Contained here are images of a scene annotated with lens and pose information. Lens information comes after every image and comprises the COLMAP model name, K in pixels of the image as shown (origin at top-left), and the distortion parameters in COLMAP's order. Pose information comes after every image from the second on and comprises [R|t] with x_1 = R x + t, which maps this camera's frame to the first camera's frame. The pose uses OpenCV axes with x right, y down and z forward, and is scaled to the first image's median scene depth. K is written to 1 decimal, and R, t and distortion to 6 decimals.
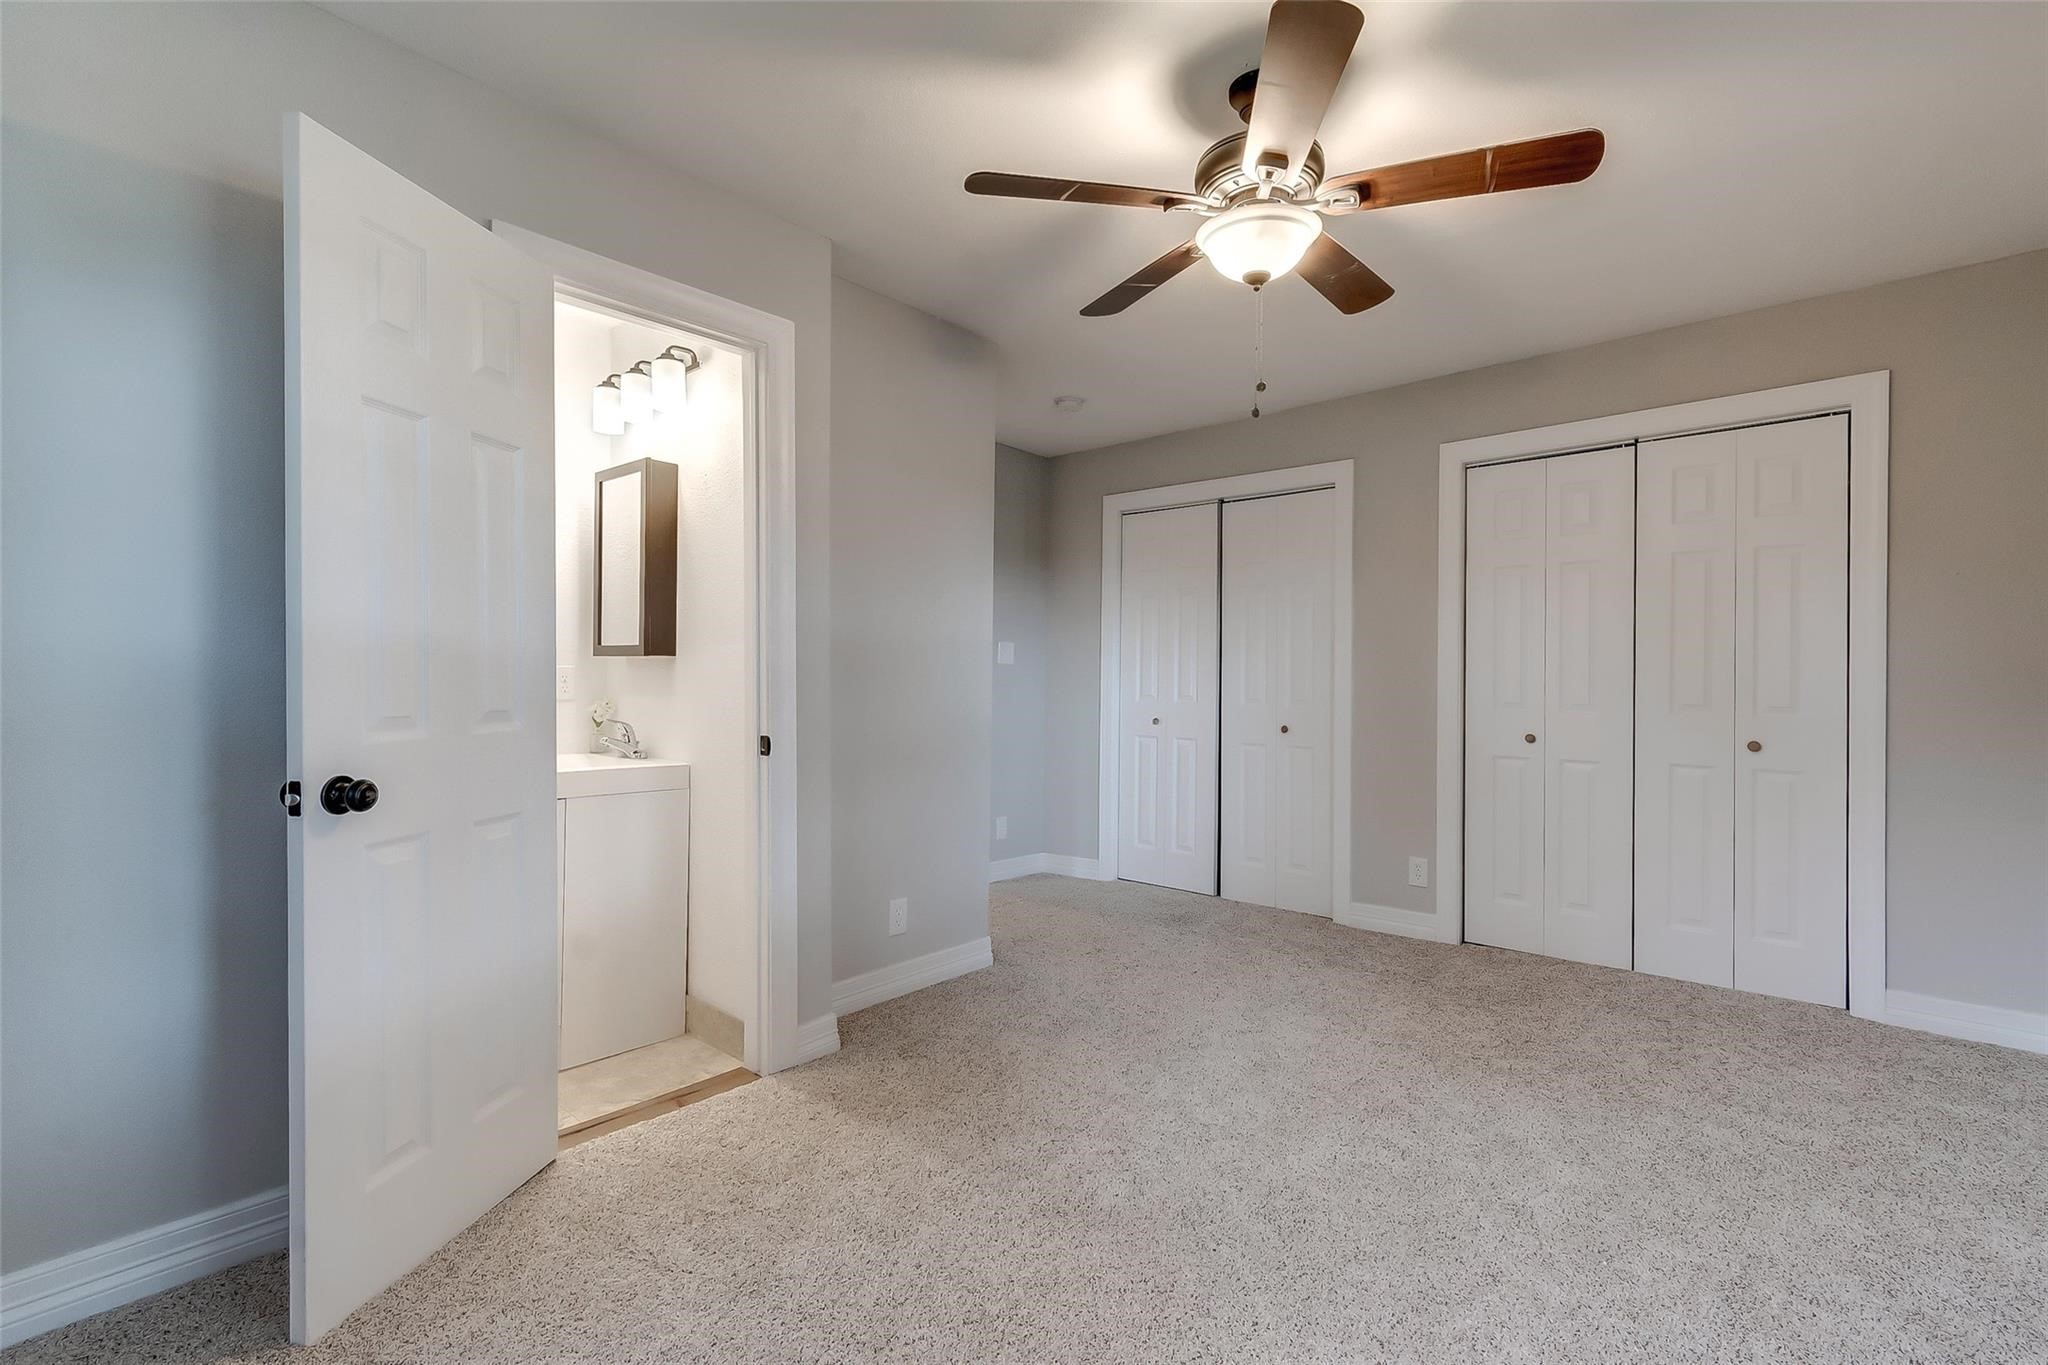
lens RADIAL K [[921.4, 0, 1020.0], [0, 921.4, 677.8], [0, 0, 1]] dist [-0.000308, -0.000327]
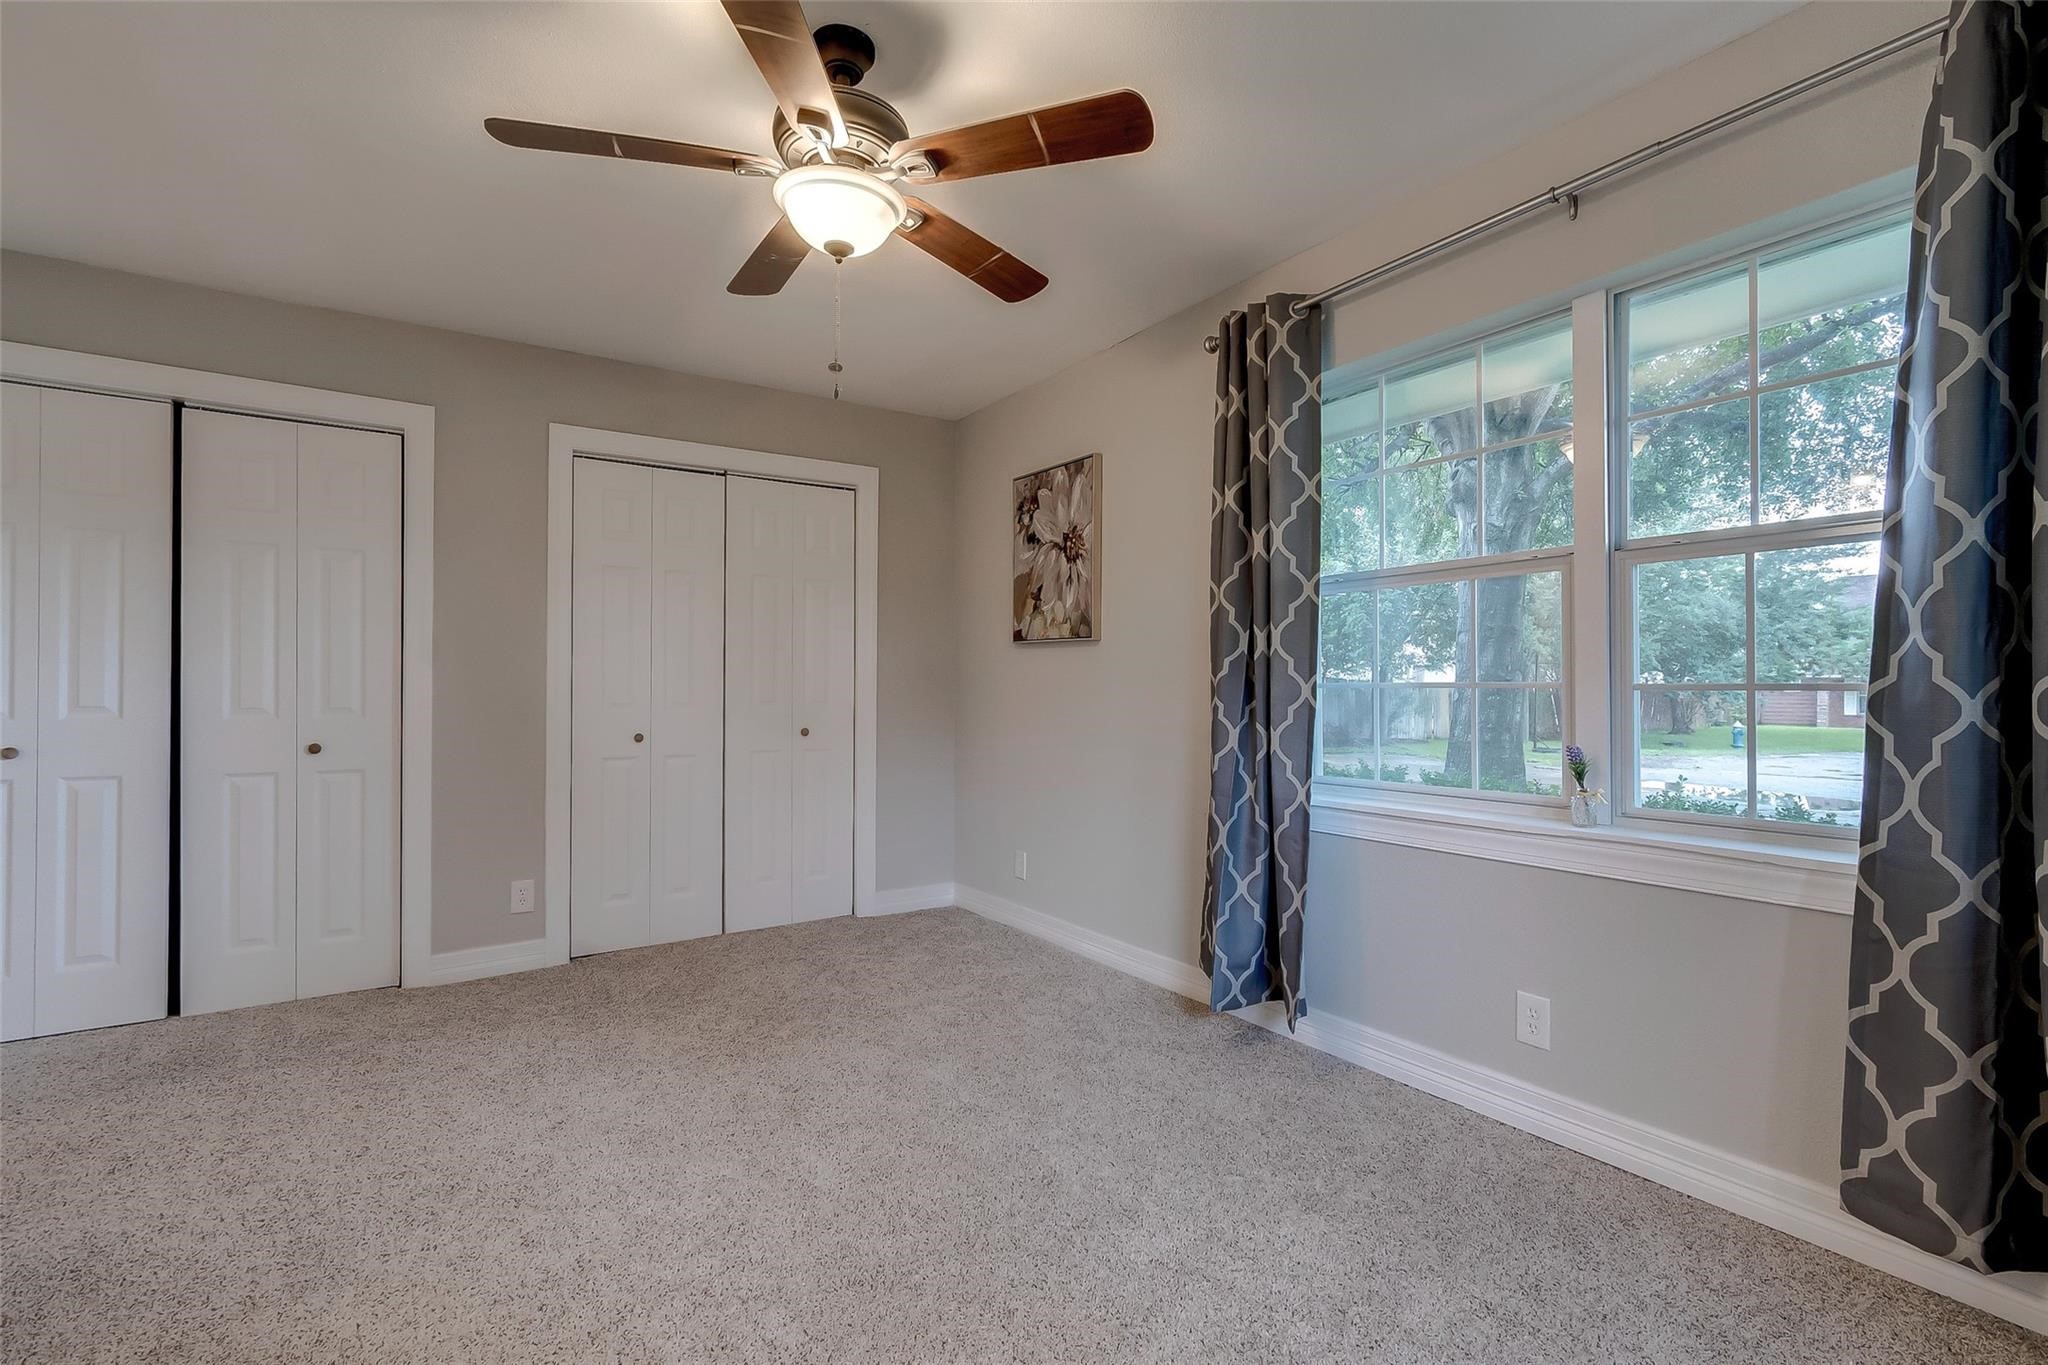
lens RADIAL K [[935.0, 0, 1024.0], [0, 935.0, 682.5], [0, 0, 1]] dist [0.000861, 0.000217]
pose [[0.233967, -0.001503, 0.972243, -0.365238], [-0.000869, 0.999998, 0.001755, 0.002622], [-0.972244, -0.001255, 0.233966, 0.351864]]
